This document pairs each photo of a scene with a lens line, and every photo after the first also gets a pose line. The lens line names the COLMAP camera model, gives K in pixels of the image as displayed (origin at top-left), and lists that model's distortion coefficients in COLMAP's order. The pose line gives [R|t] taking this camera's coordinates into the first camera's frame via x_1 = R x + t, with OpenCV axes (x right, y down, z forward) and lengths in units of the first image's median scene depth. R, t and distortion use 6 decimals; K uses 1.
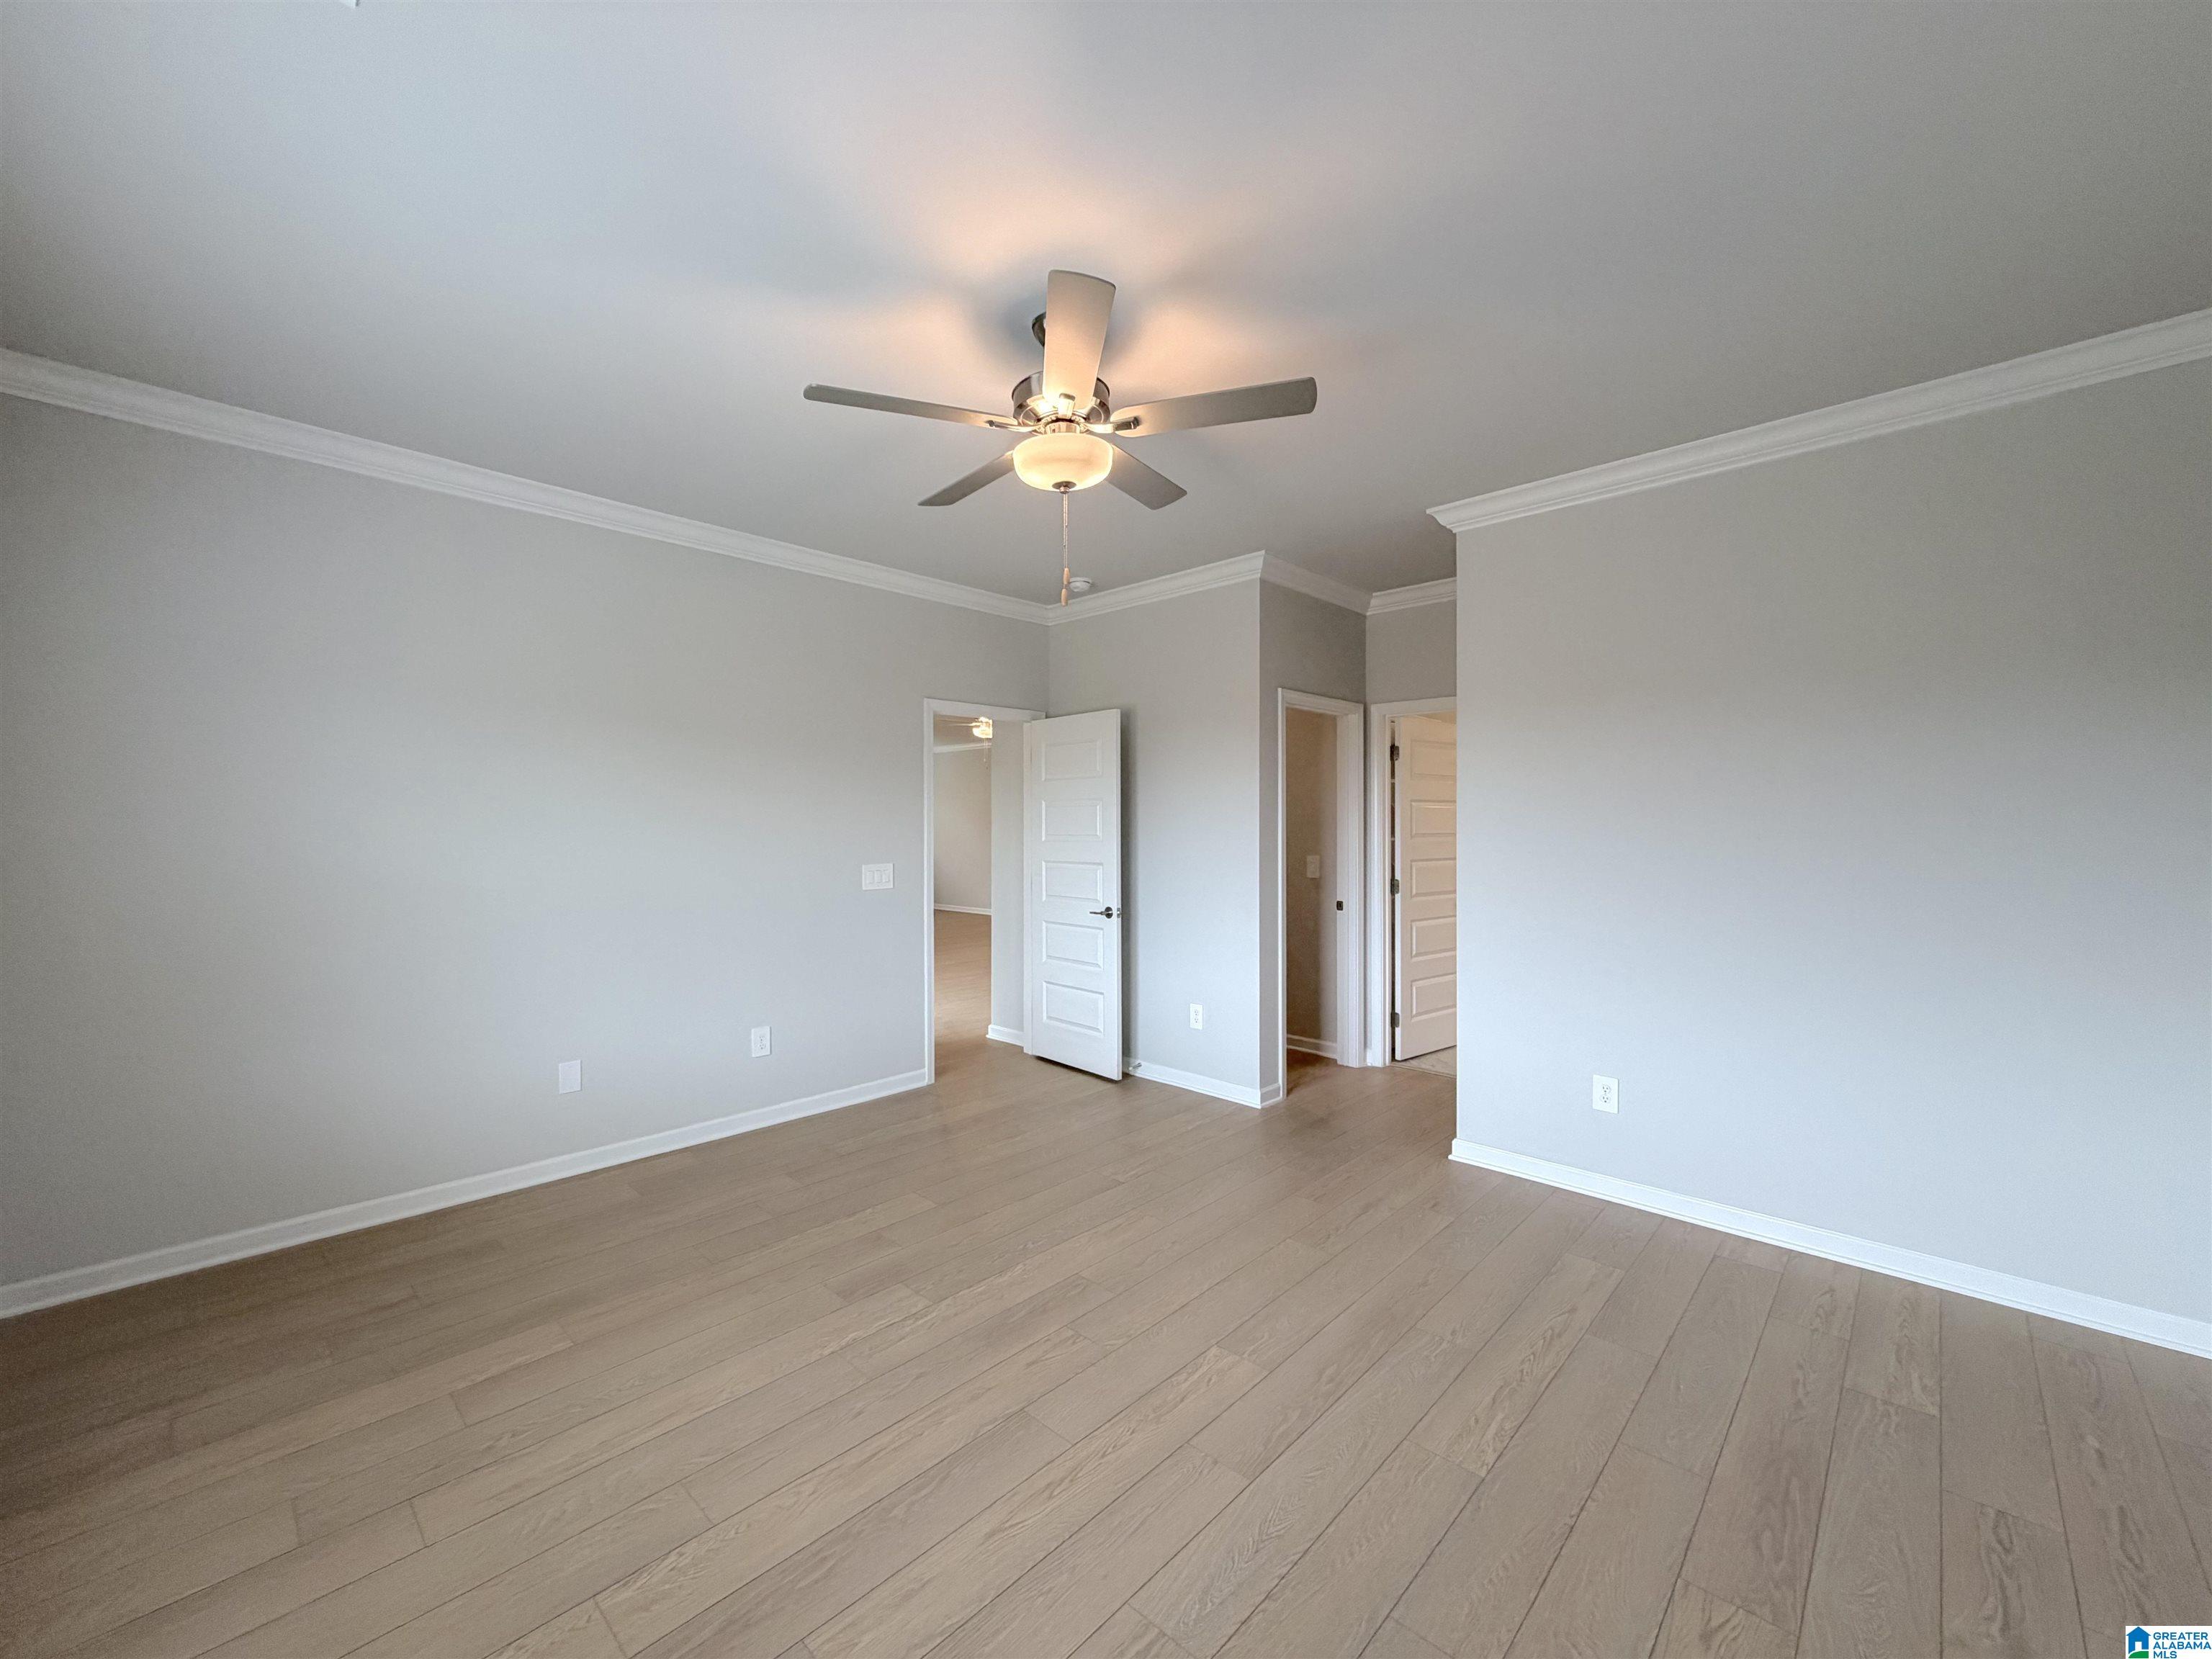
lens RADIAL K [[881.7, 0, 1094.4], [0, 881.7, 827.5], [0, 0, 1]] dist [0.000557, 0.000268]
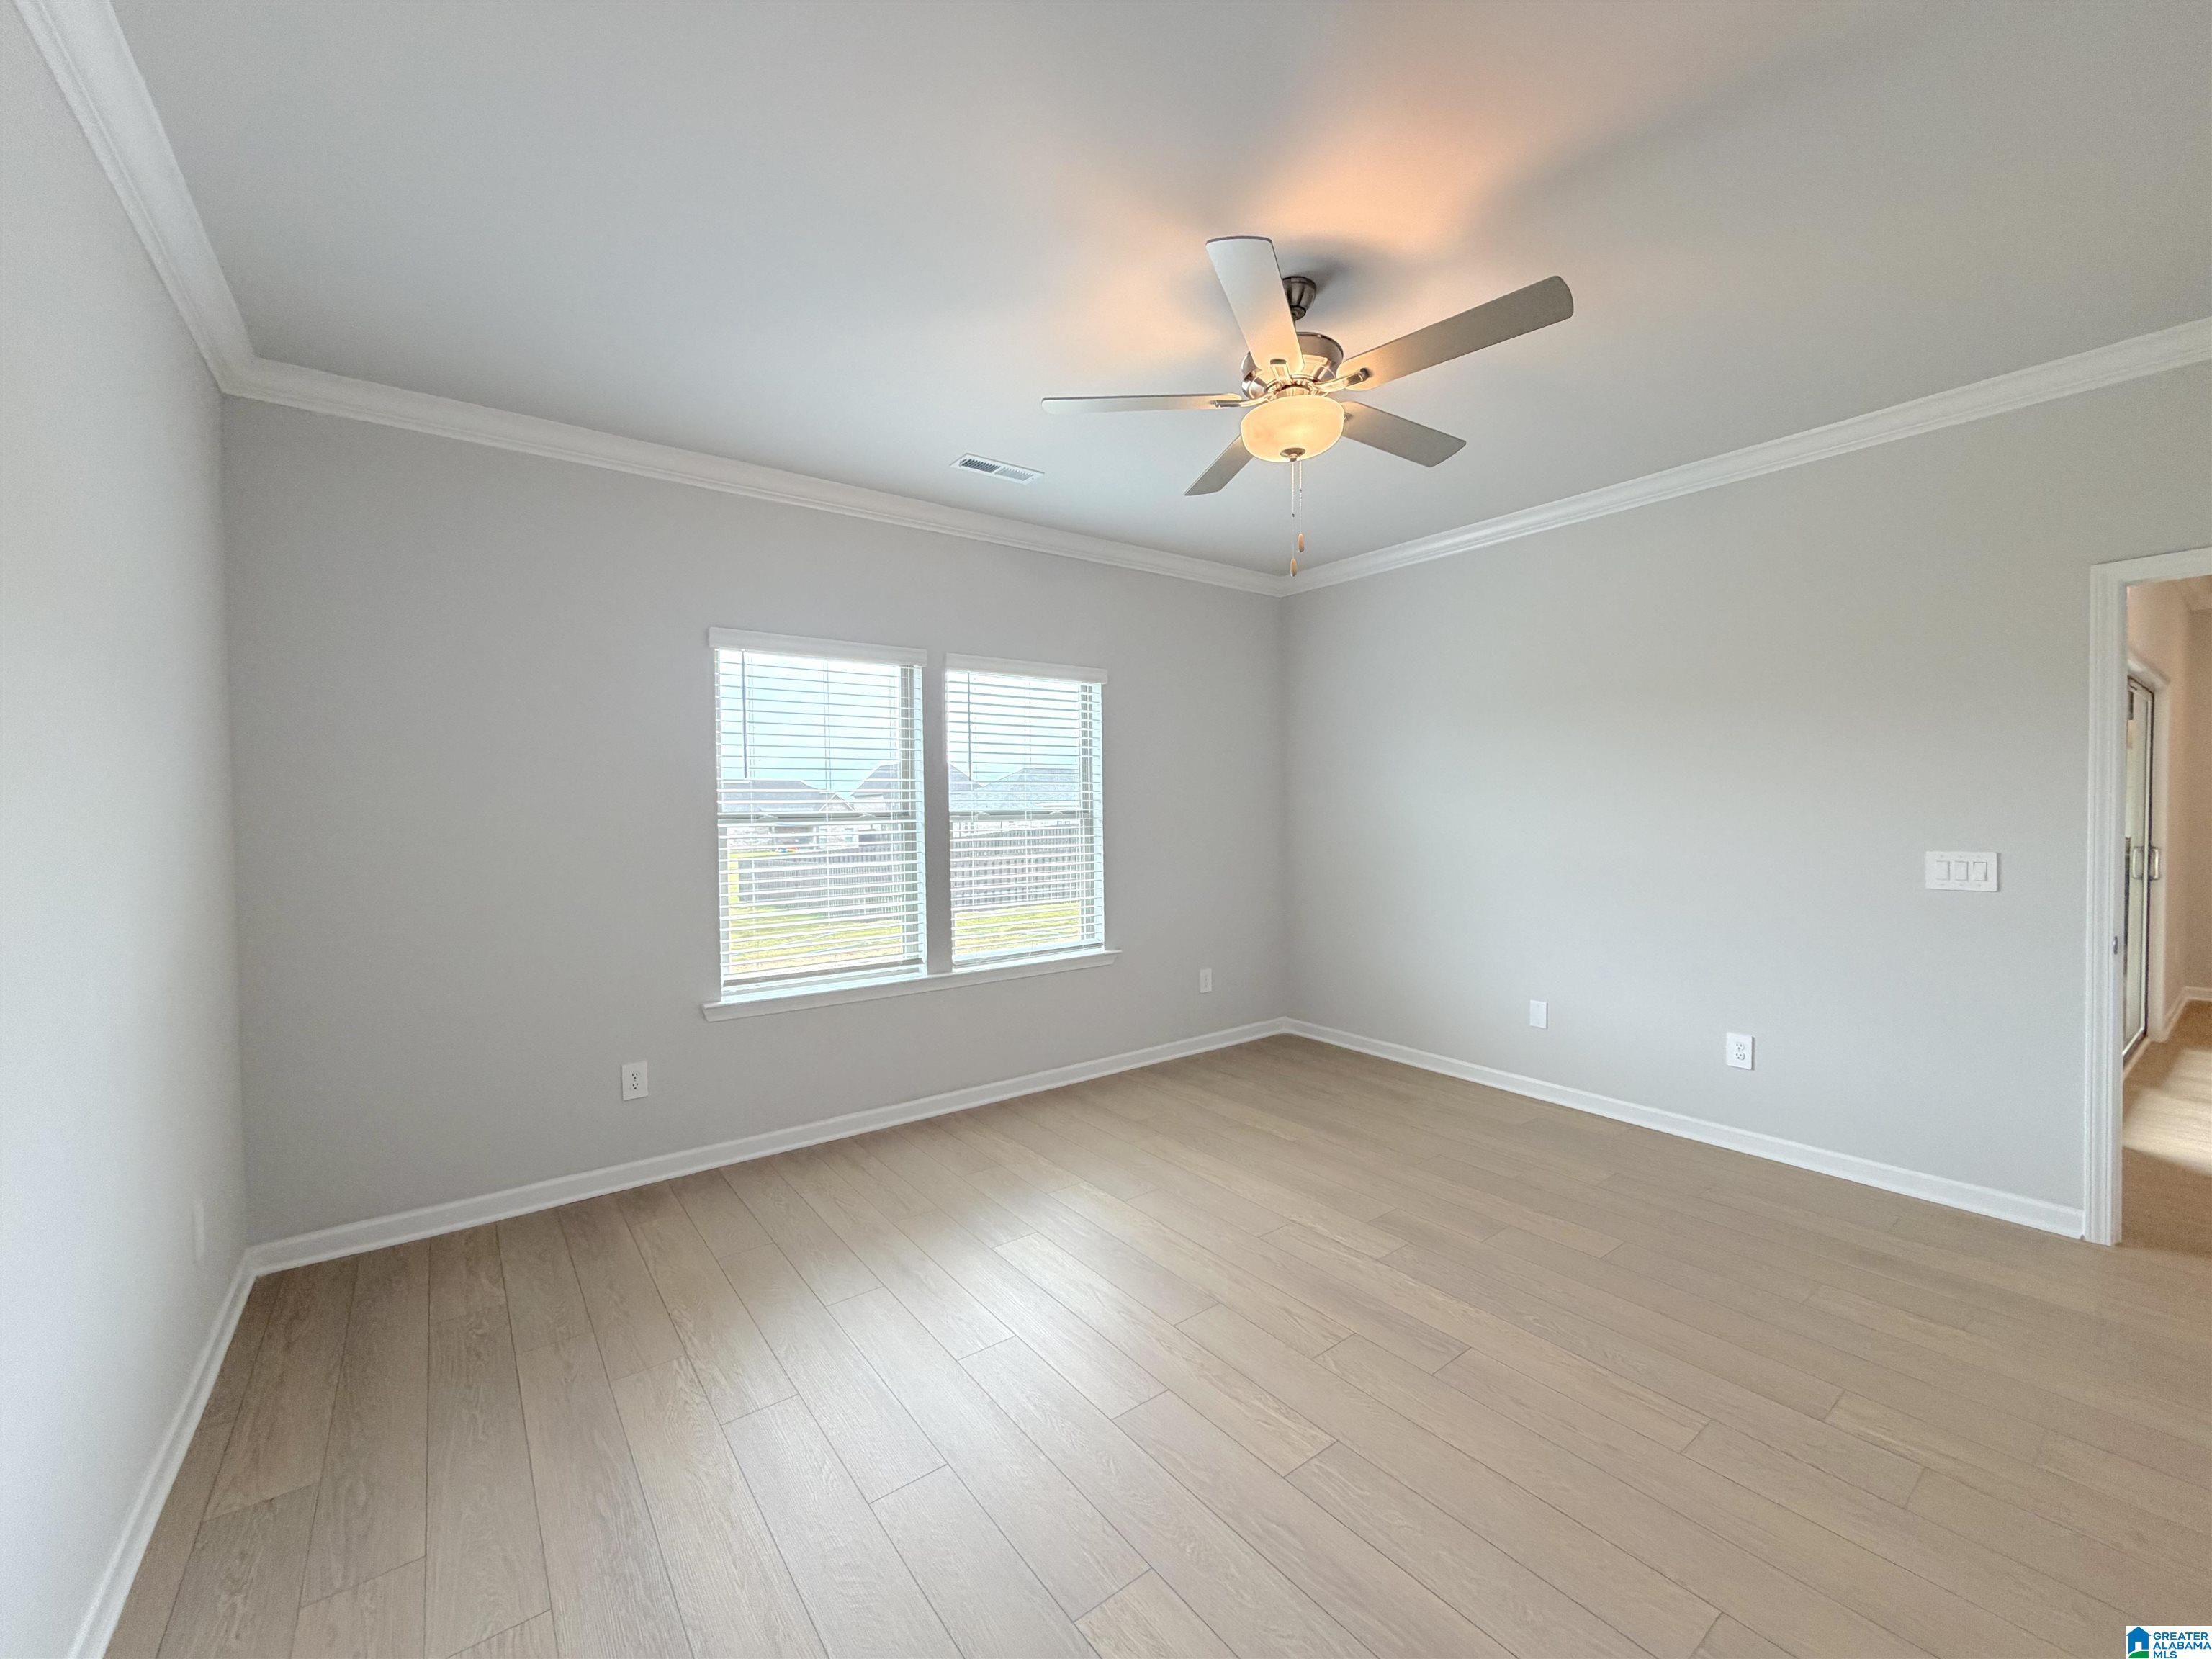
lens RADIAL K [[881.7, 0, 1094.4], [0, 881.7, 827.5], [0, 0, 1]] dist [0.000557, 0.000268]
pose [[-0.162696, 0.027180, -0.986302, 0.854058], [0.011119, 0.999608, 0.025712, 0.000697], [0.986614, -0.006784, -0.162935, 0.817749]]
